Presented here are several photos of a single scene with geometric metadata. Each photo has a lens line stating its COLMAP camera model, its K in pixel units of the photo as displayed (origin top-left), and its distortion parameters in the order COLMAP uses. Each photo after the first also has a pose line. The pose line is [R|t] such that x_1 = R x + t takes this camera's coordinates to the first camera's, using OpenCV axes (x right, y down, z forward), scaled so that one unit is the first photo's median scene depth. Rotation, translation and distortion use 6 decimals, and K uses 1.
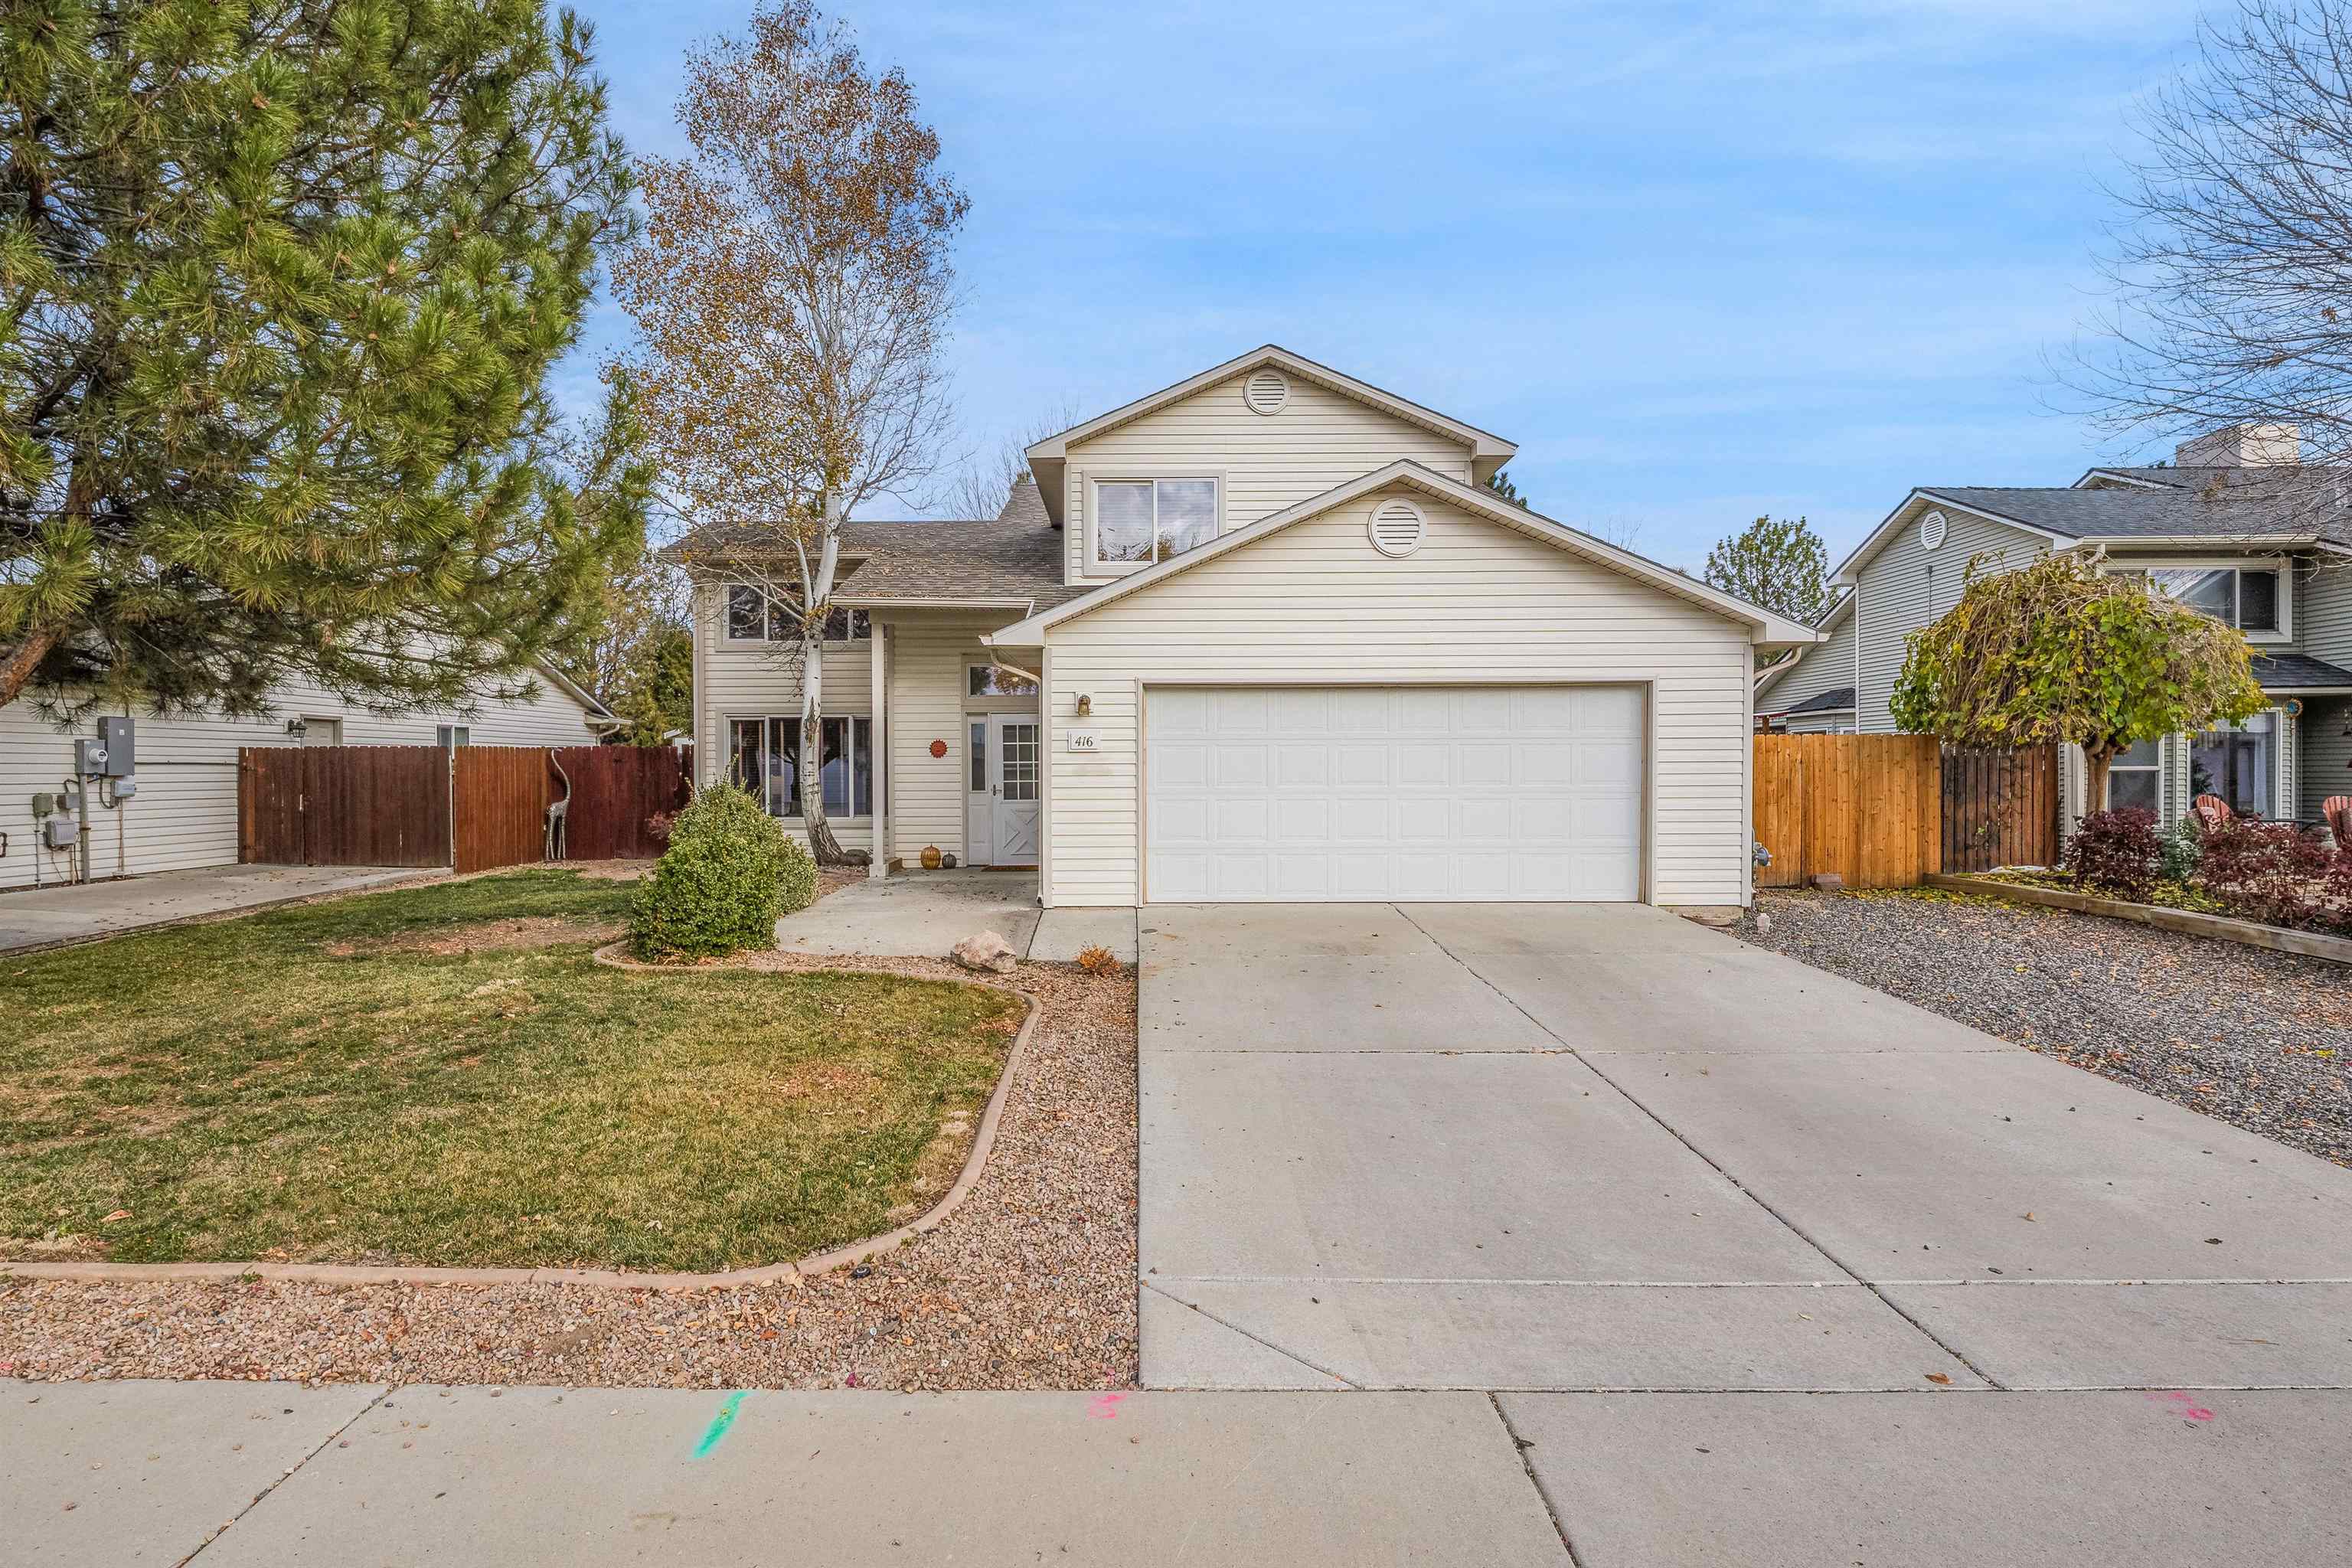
lens RADIAL K [[1172.0, 0, 1117.2], [0, 1172.0, 783.1], [0, 0, 1]] dist [-0.001784, -0.010776]
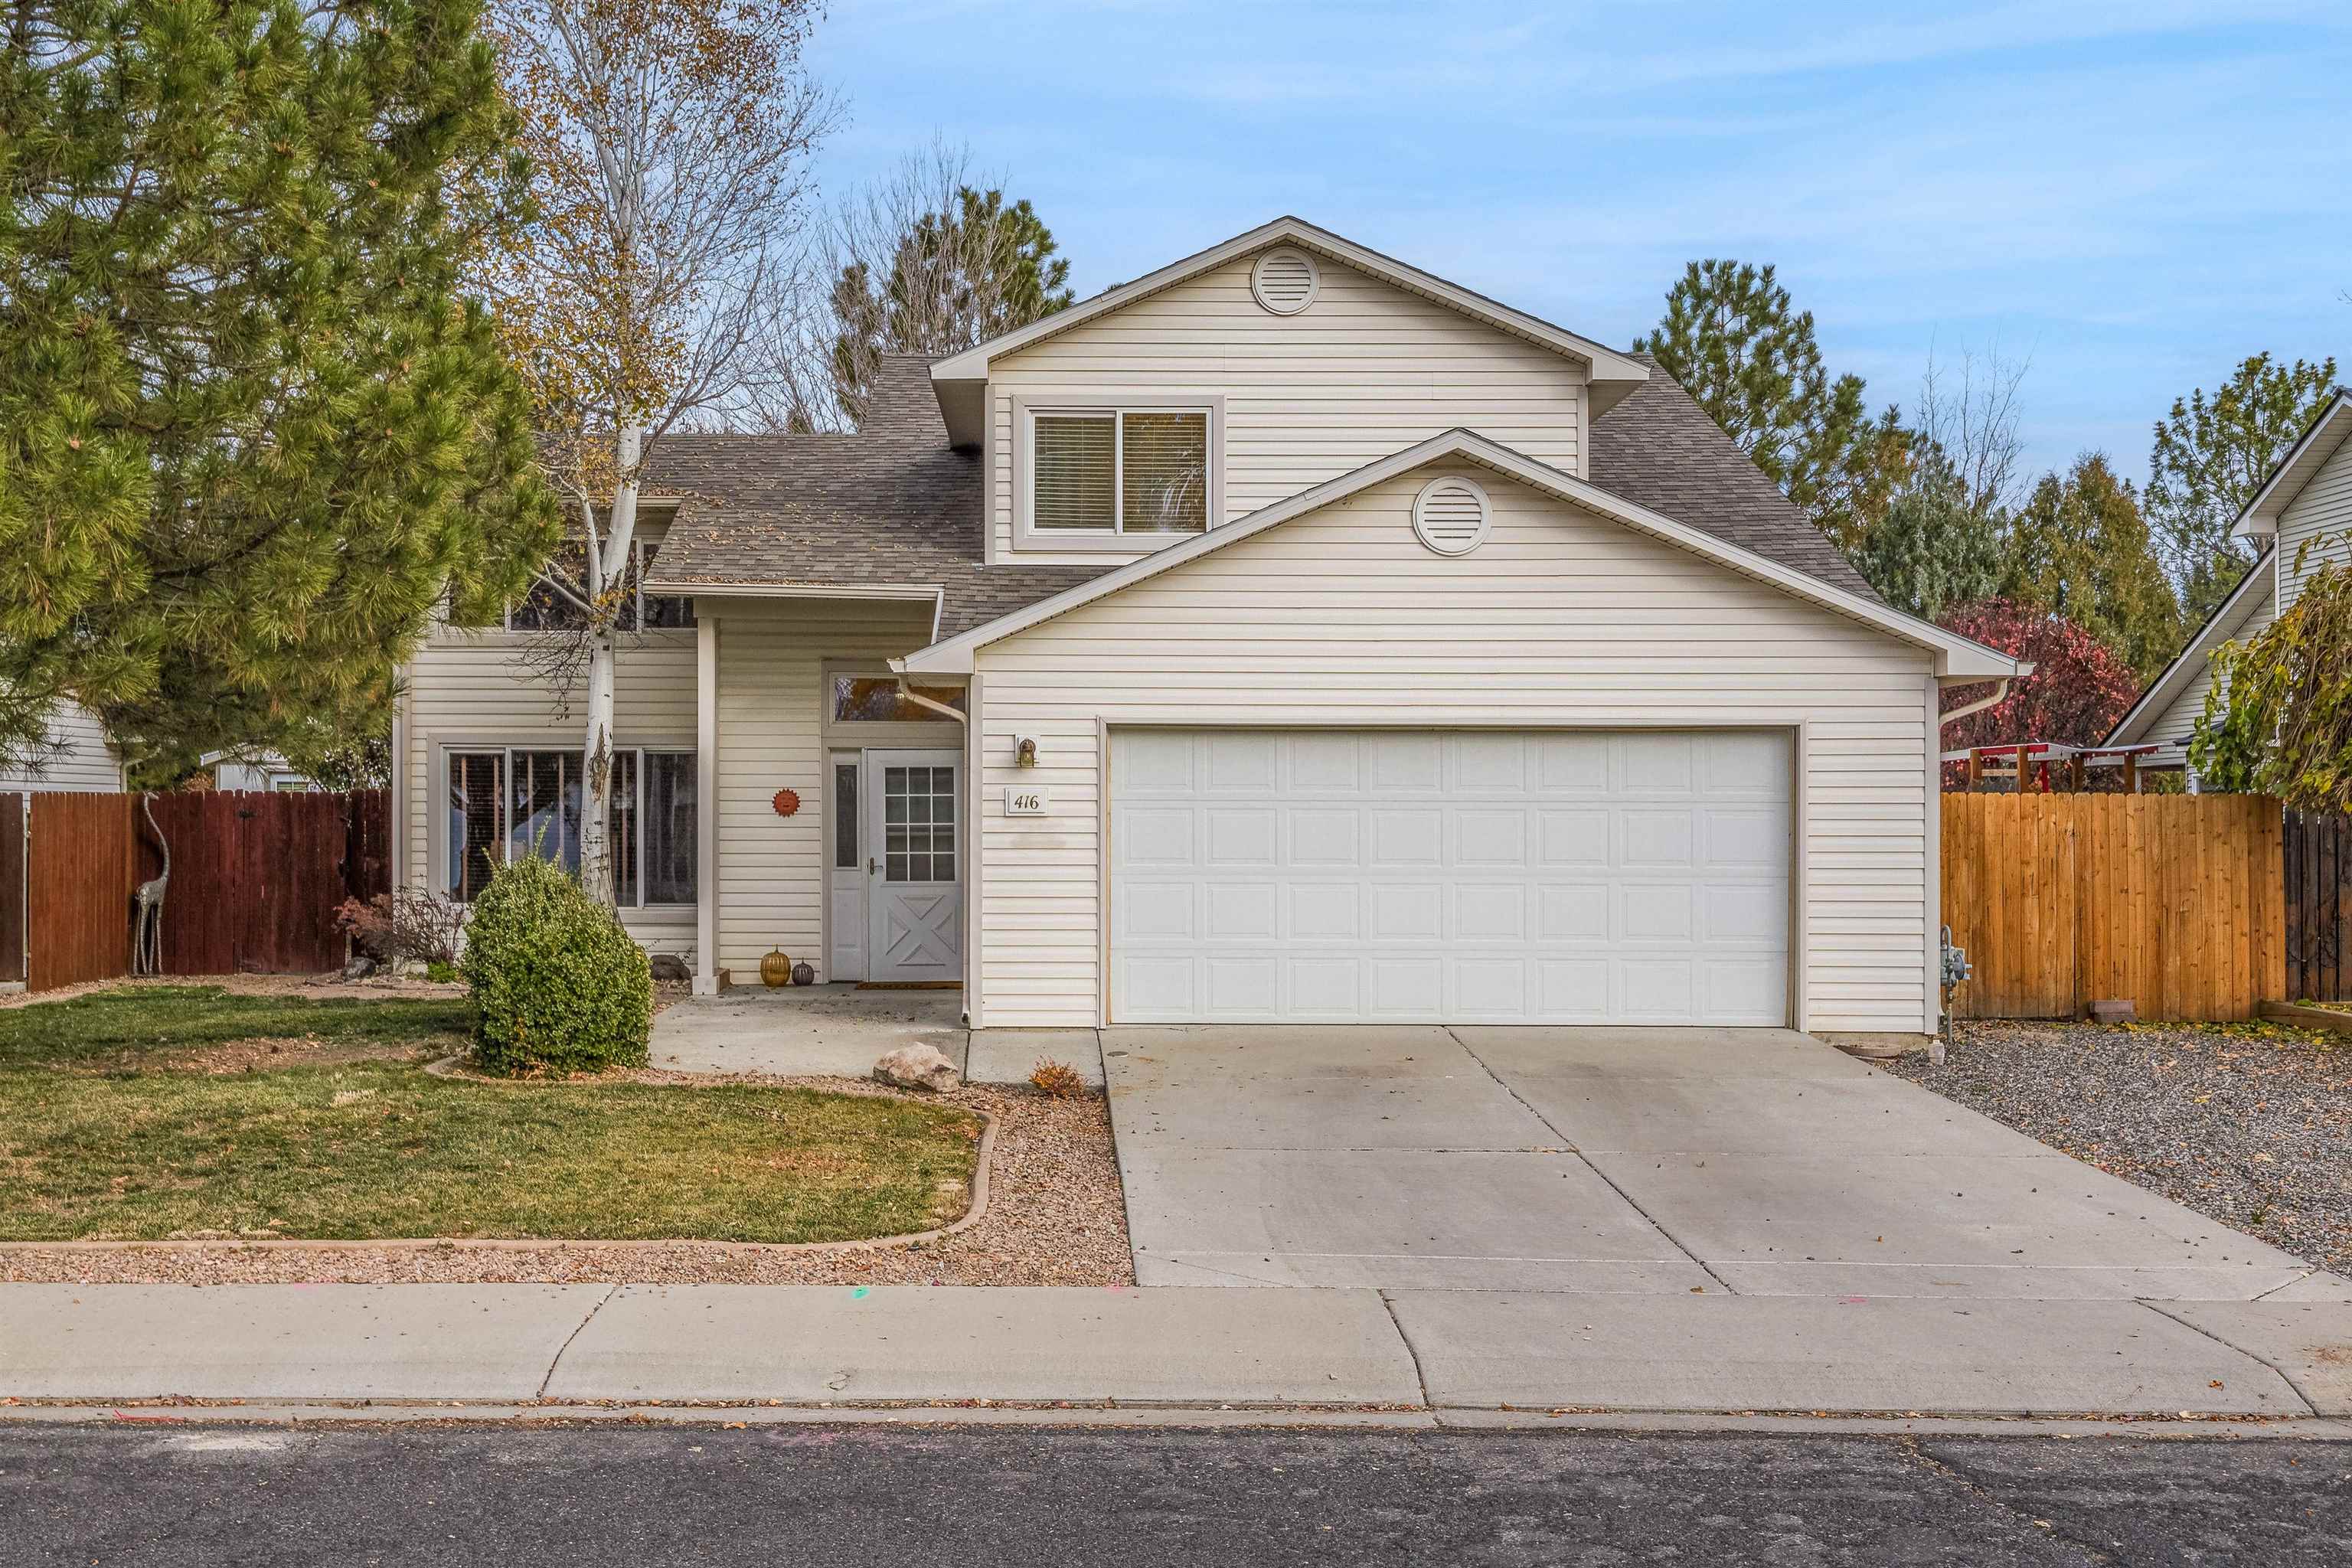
lens RADIAL K [[2625.5, 0, 996.5], [0, 2625.5, 771.2], [0, 0, 1]] dist [0.035480, -0.012520]
pose [[0.999976, 0.006624, -0.002069, -0.037272], [-0.006681, 0.999557, -0.029000, -0.006024], [0.001876, 0.029013, 0.999577, -0.551188]]
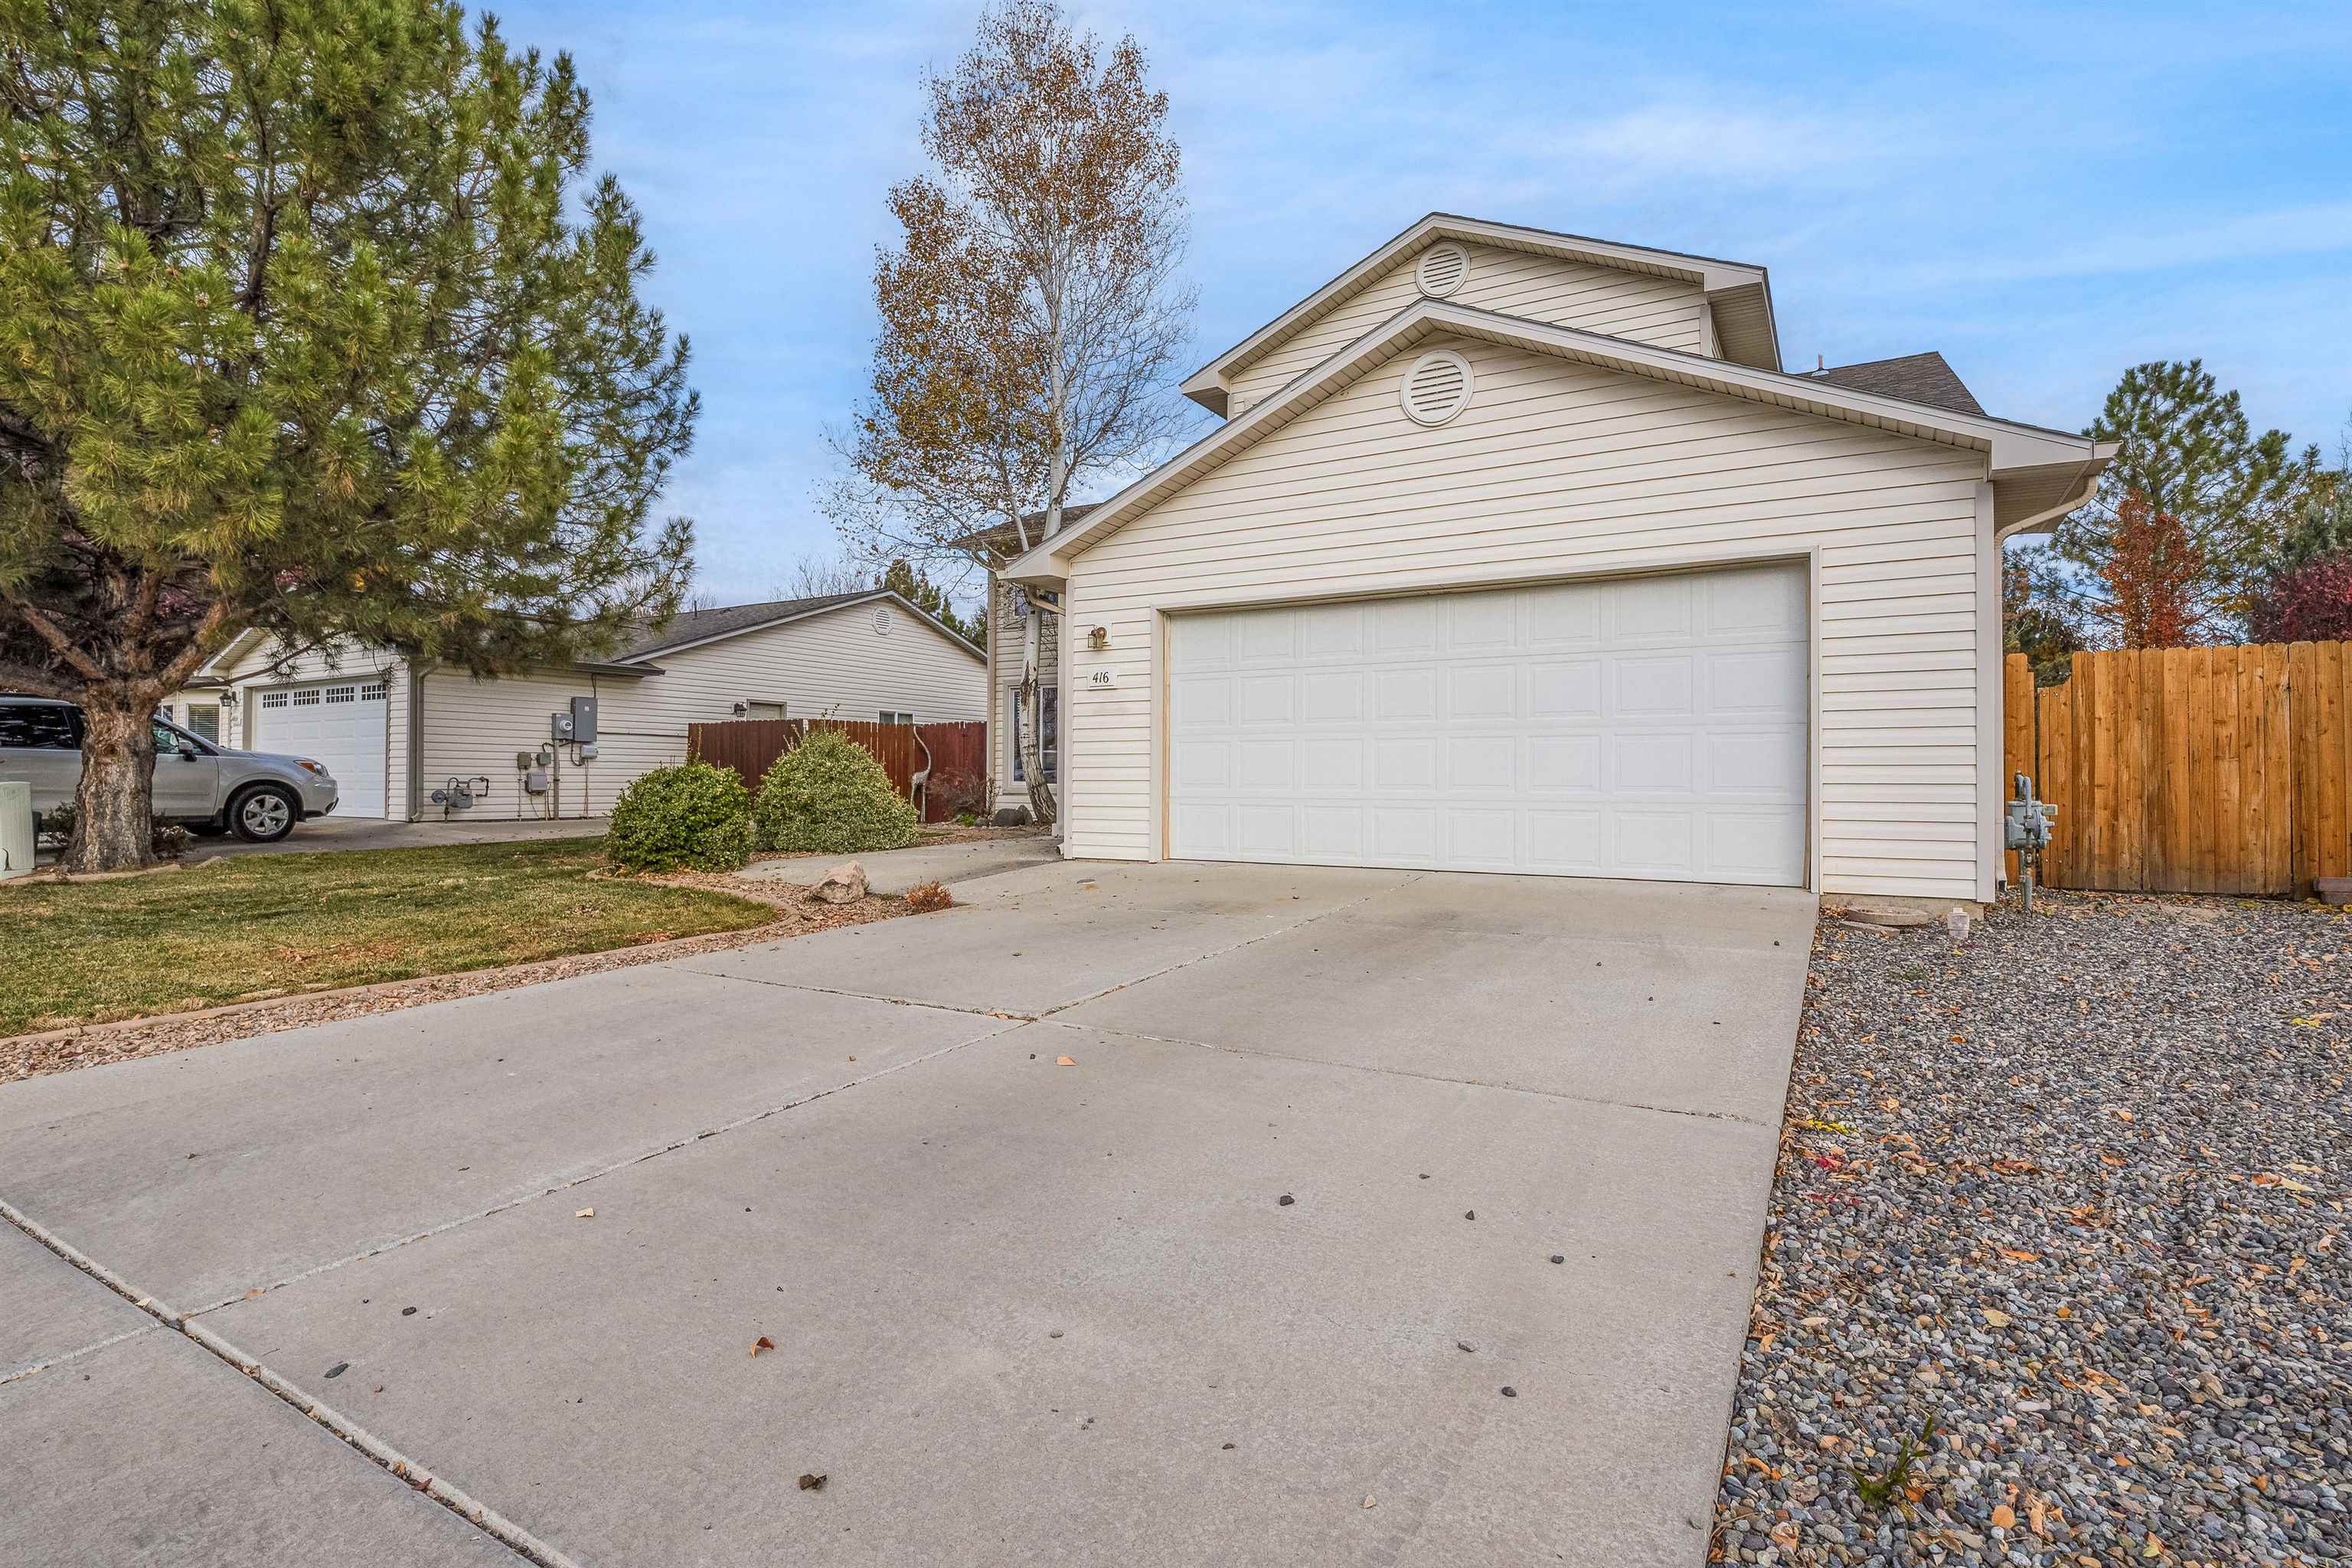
lens RADIAL K [[1141.7, 0, 1160.3], [0, 1141.7, 769.4], [0, 0, 1]] dist [-0.008592, -0.001366]
pose [[0.865968, 0.002203, -0.500094, 0.387709], [-0.013928, 0.999709, -0.019714, 0.044845], [0.499905, 0.024037, 0.865746, 0.216439]]
